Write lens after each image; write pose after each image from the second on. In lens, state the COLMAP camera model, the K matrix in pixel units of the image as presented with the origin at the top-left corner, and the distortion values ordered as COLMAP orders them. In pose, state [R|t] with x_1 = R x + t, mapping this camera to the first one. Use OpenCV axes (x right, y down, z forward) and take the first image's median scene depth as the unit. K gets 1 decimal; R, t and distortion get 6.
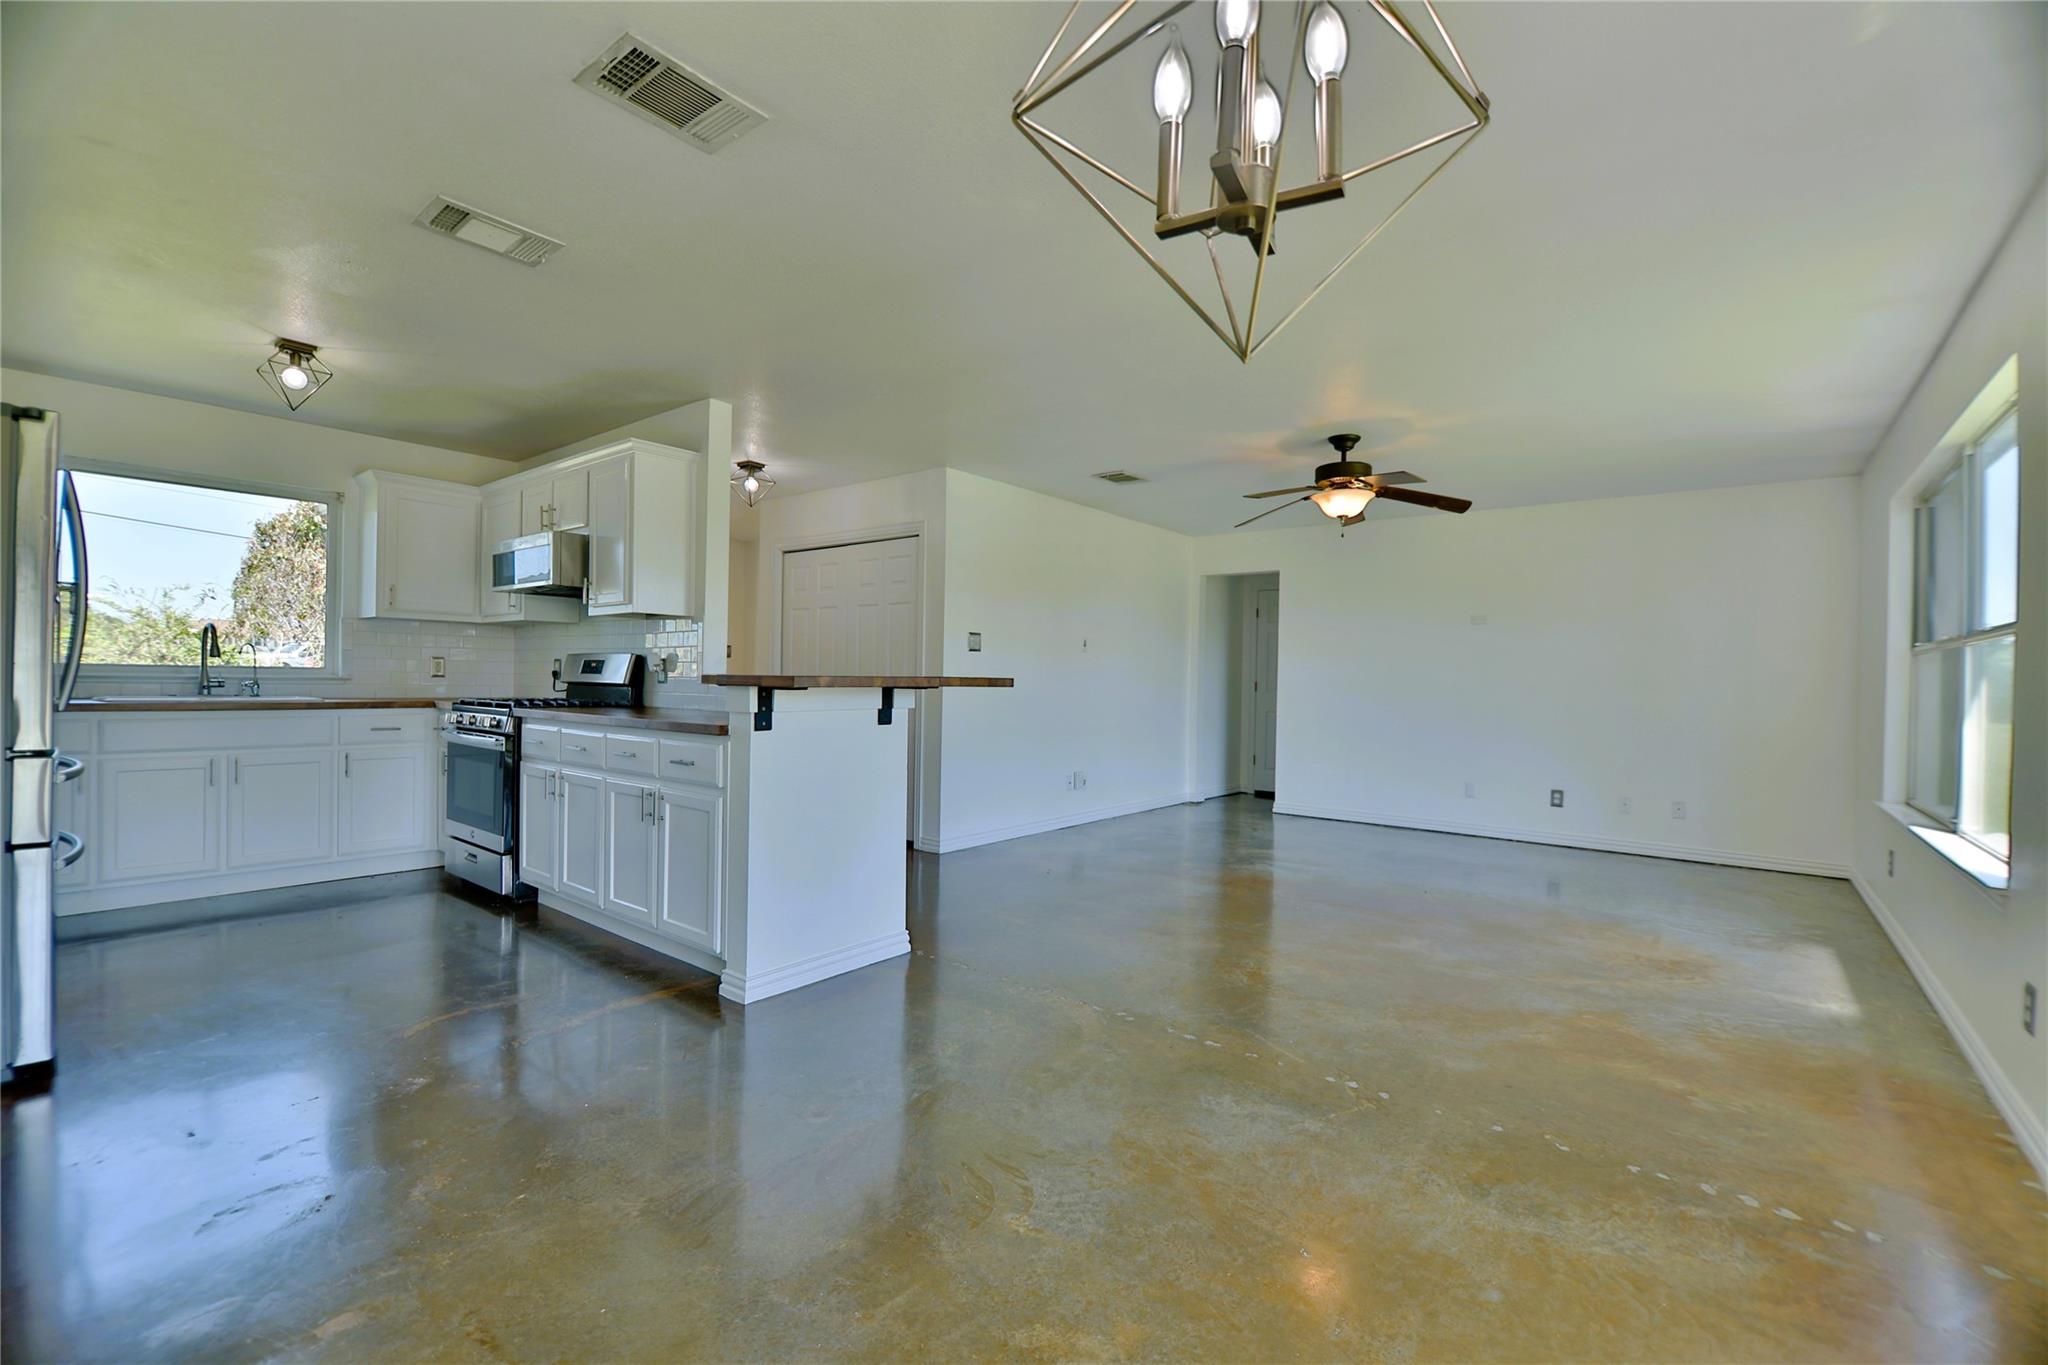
lens RADIAL K [[877.4, 0, 1037.3], [0, 877.4, 688.2], [0, 0, 1]] dist [-0.011887, -0.000443]
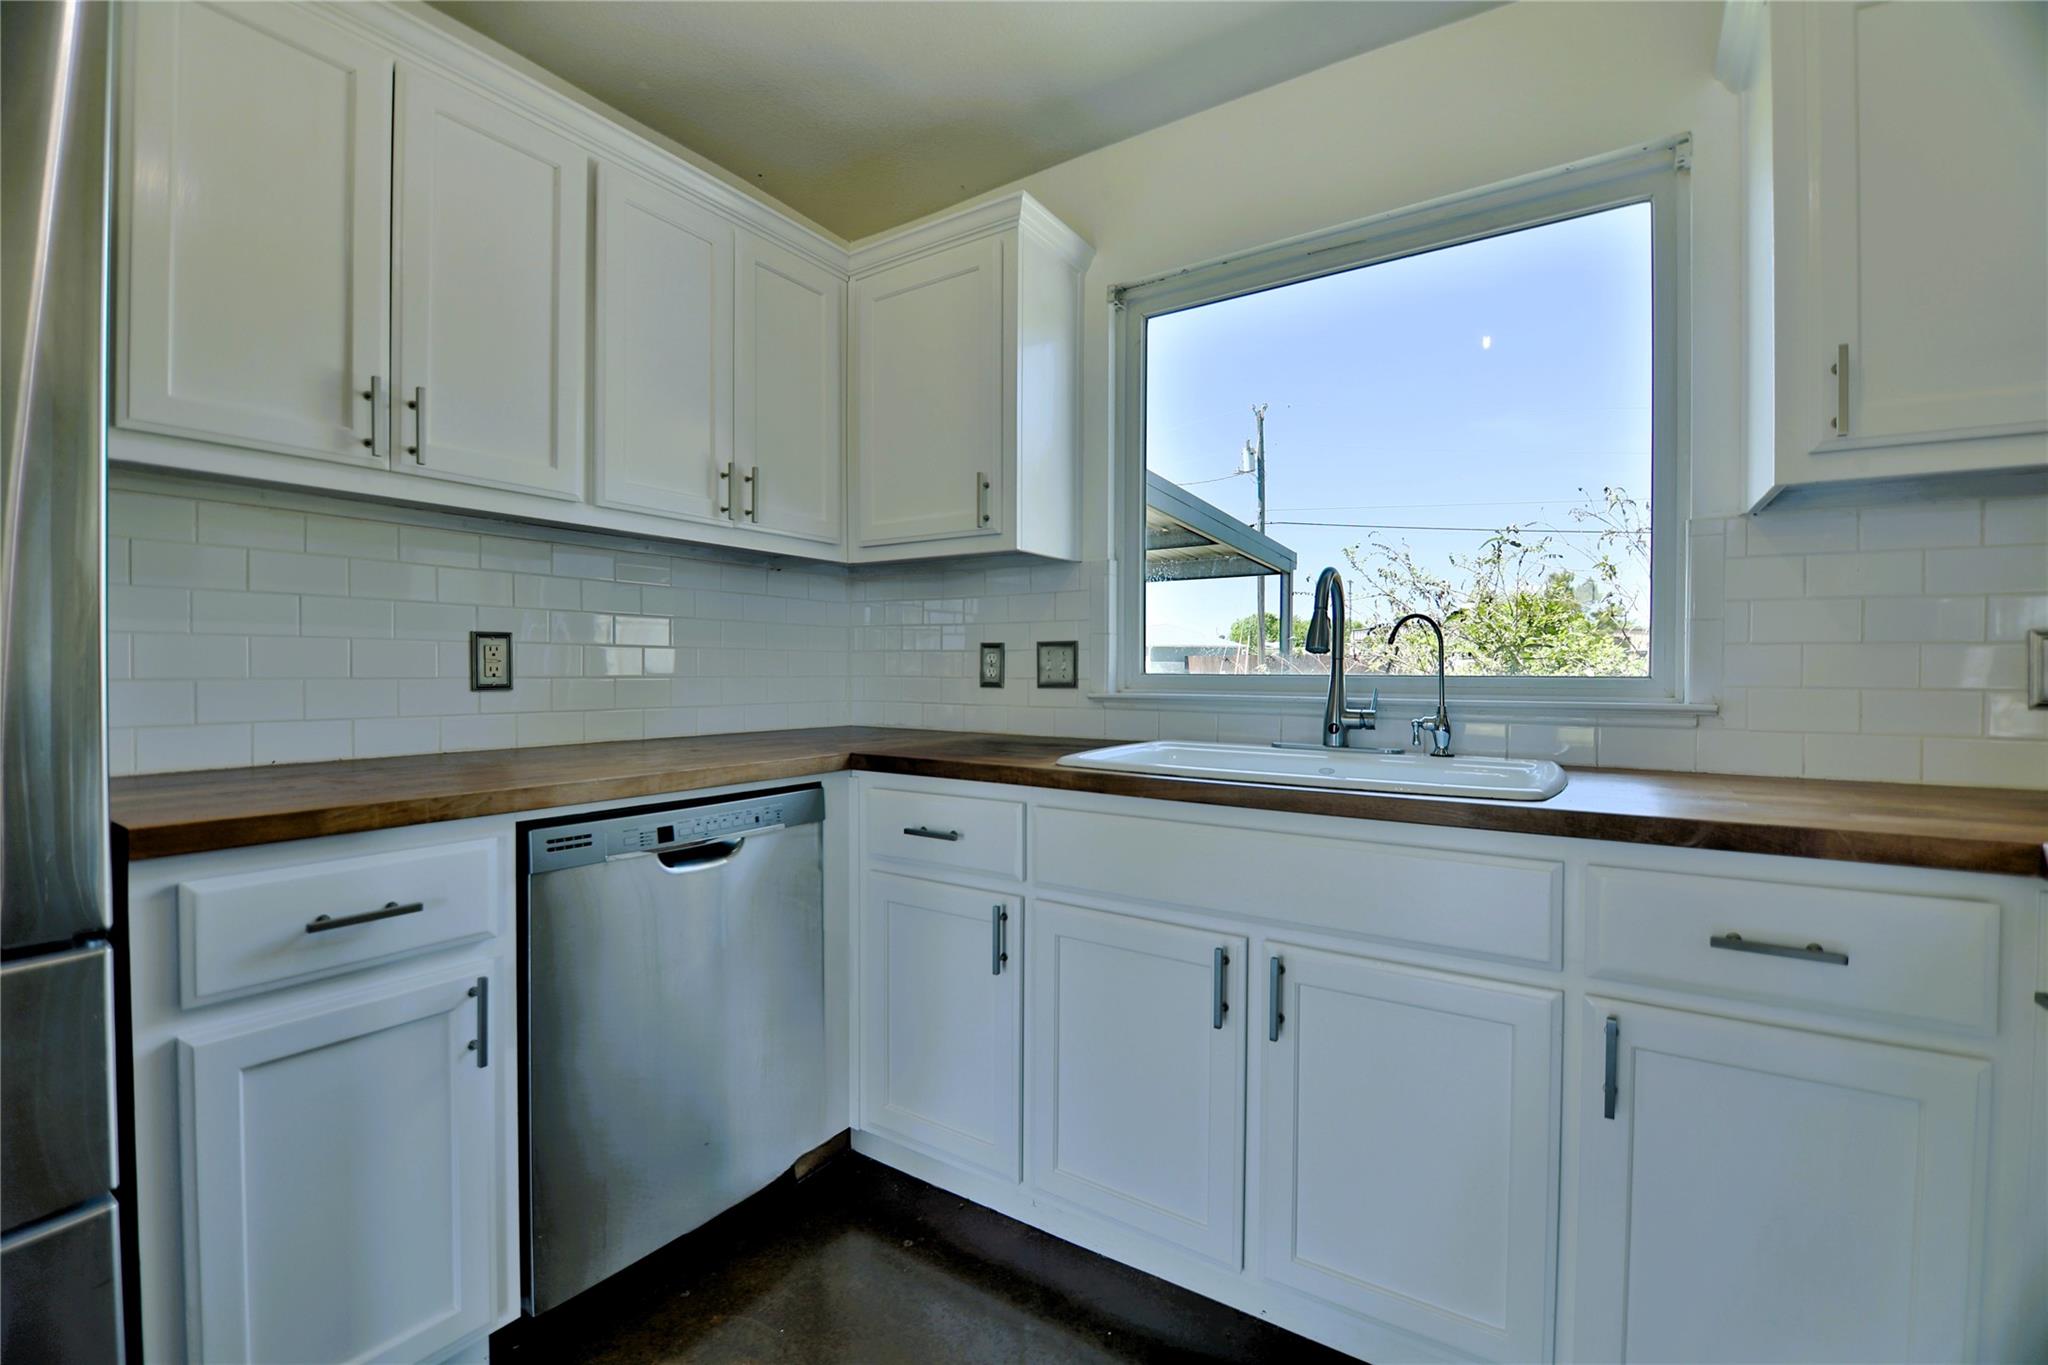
lens RADIAL K [[872.6, 0, 1025.1], [0, 872.6, 678.3], [0, 0, 1]] dist [-0.002737, -0.010568]
pose [[0.093155, -0.010855, -0.995592, -0.564888], [-0.010261, 0.999877, -0.011862, -0.017966], [0.995599, 0.011321, 0.093033, 0.815055]]
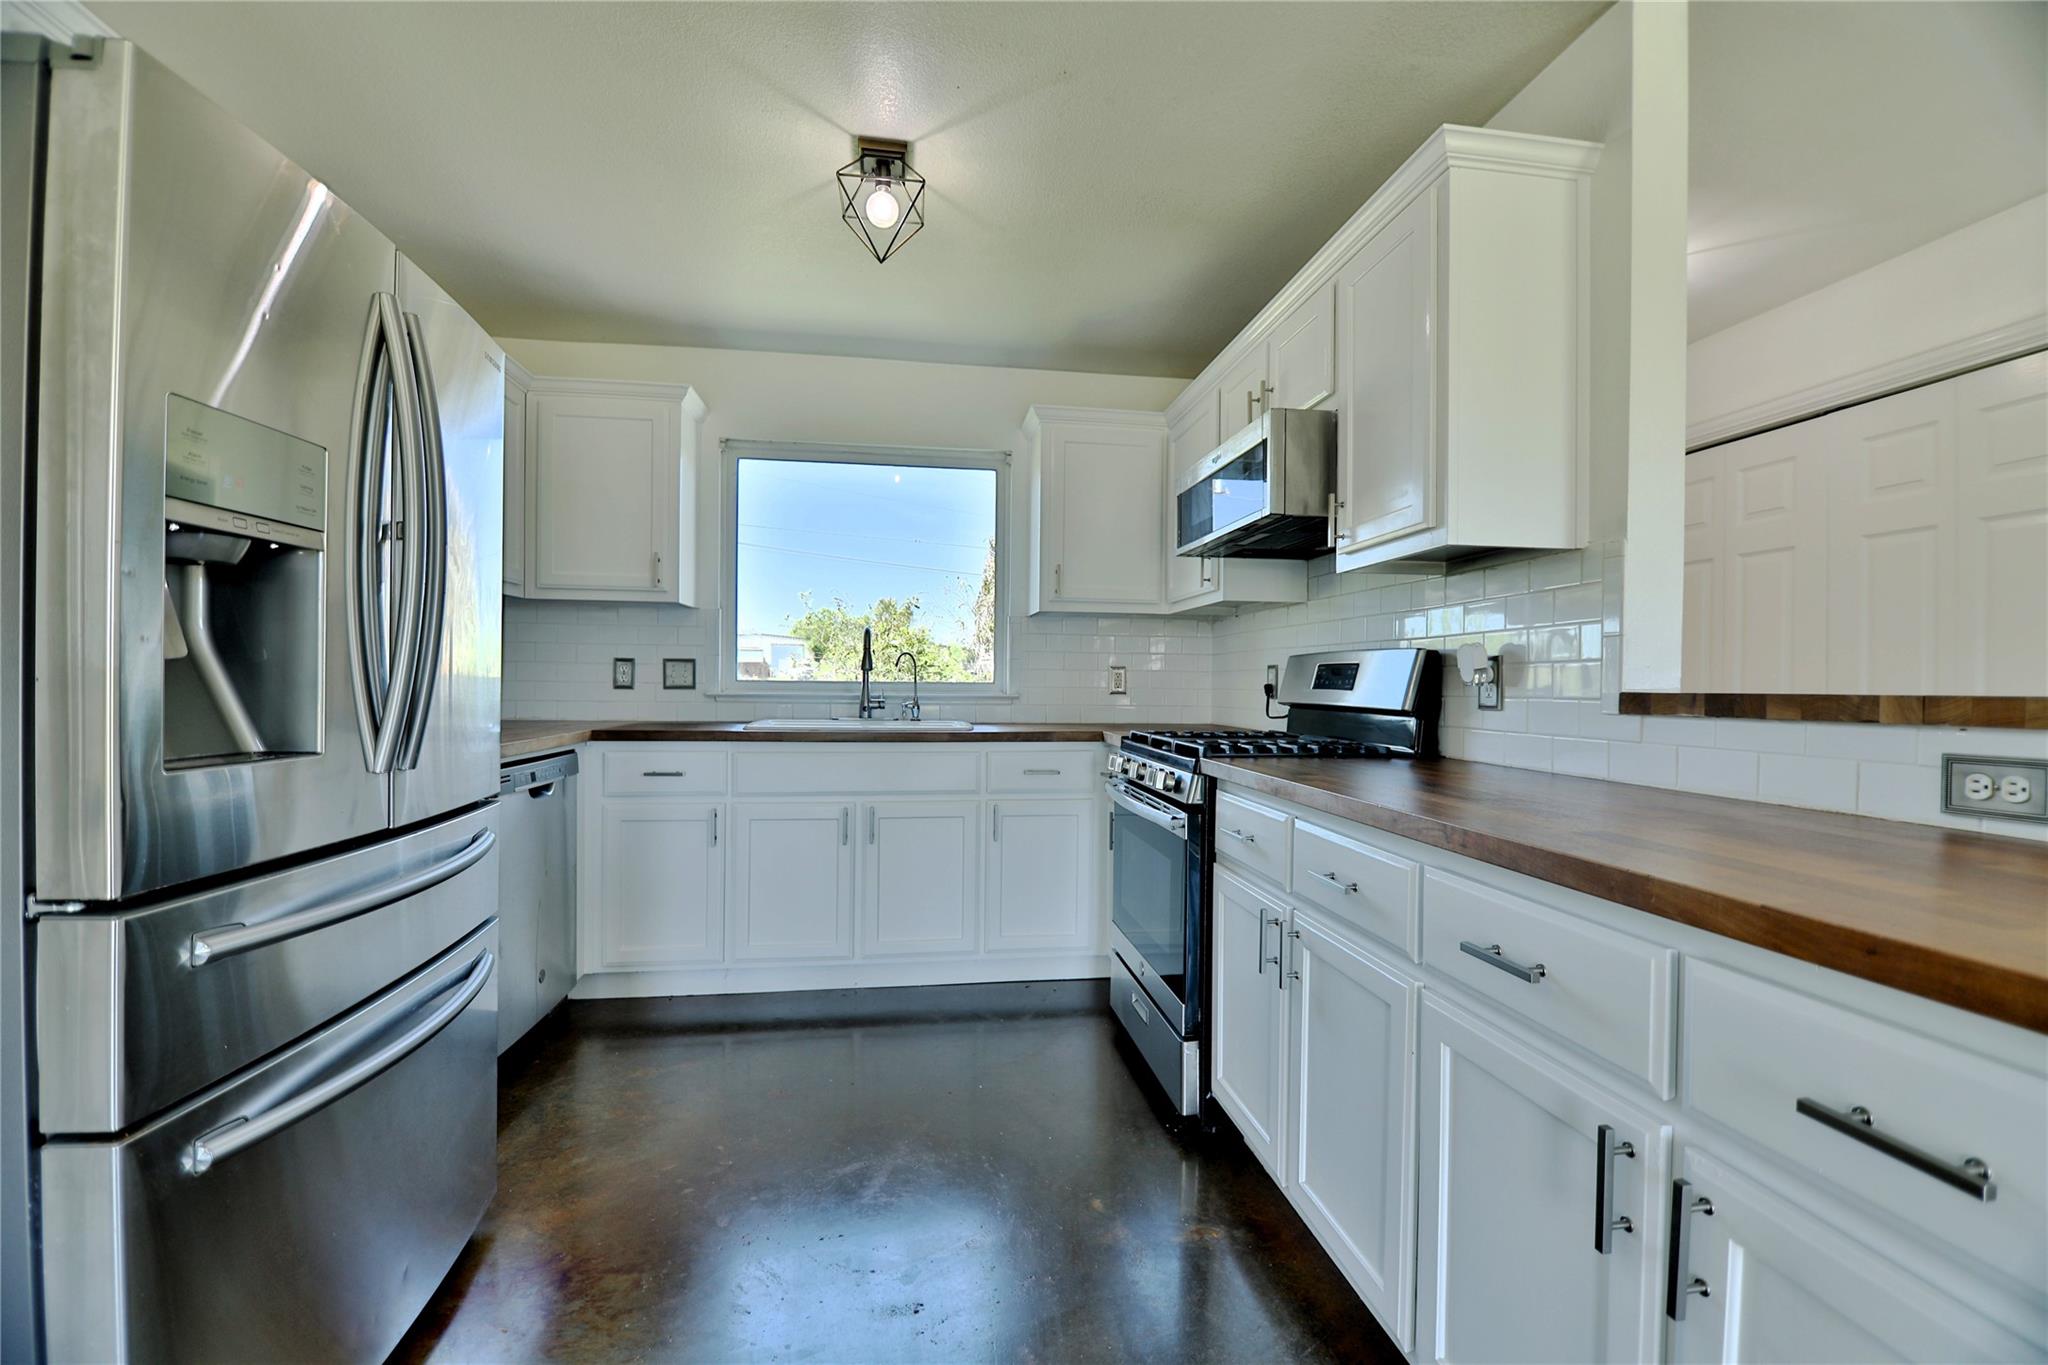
lens RADIAL K [[877.4, 0, 1037.3], [0, 877.4, 688.2], [0, 0, 1]] dist [-0.011887, -0.000443]
pose [[0.733211, -0.004827, -0.679984, -0.296757], [-0.002625, 0.999947, -0.009928, -0.012259], [0.679996, 0.009065, 0.733159, 0.516162]]
